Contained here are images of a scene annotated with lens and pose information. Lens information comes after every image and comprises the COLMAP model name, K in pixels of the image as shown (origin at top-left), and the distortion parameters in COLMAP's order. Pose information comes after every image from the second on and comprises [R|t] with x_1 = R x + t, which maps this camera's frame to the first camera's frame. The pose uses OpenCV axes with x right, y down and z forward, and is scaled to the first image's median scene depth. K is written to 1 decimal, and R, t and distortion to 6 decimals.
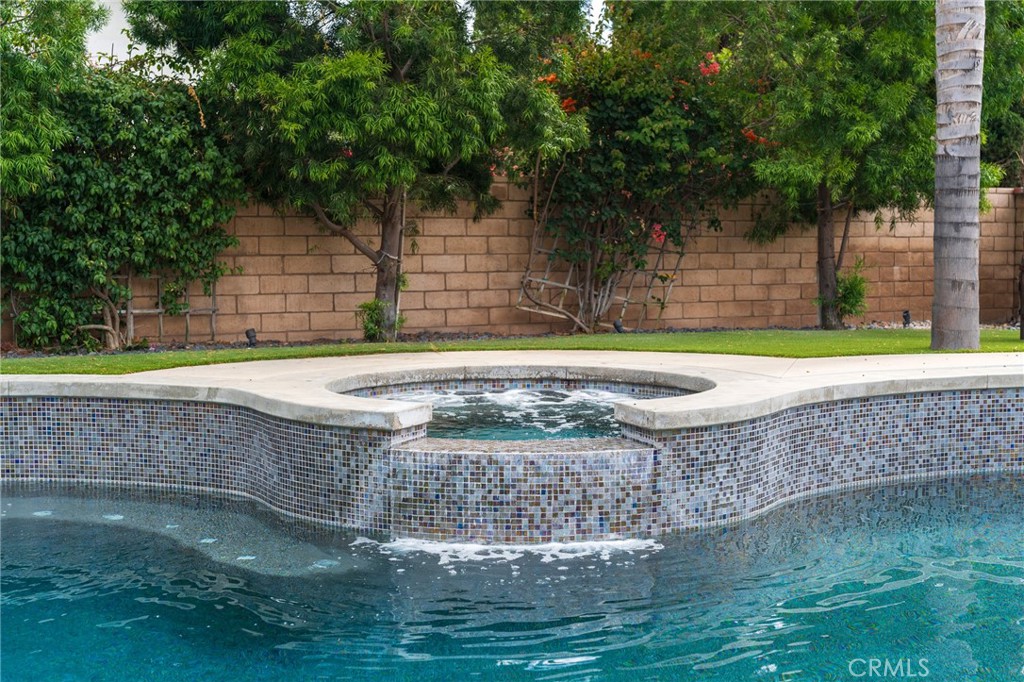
lens RADIAL K [[1492.7, 0, 512.0], [0, 1492.7, 341.0], [0, 0, 1]] dist [0.012935, 0.056221]
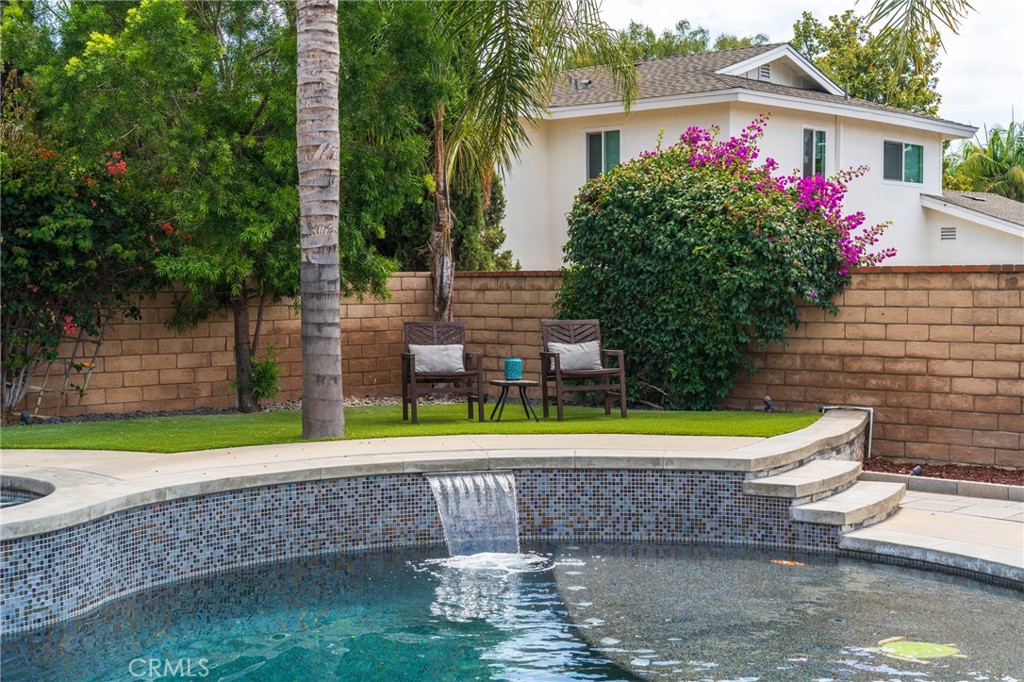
lens RADIAL K [[1492.7, 0, 512.0], [0, 1492.7, 341.0], [0, 0, 1]] dist [0.012935, 0.056221]
pose [[0.952661, -0.014809, 0.303674, 0.131589], [0.024757, 0.999275, -0.028934, -0.041141], [-0.303025, 0.035082, 0.952337, -0.130599]]
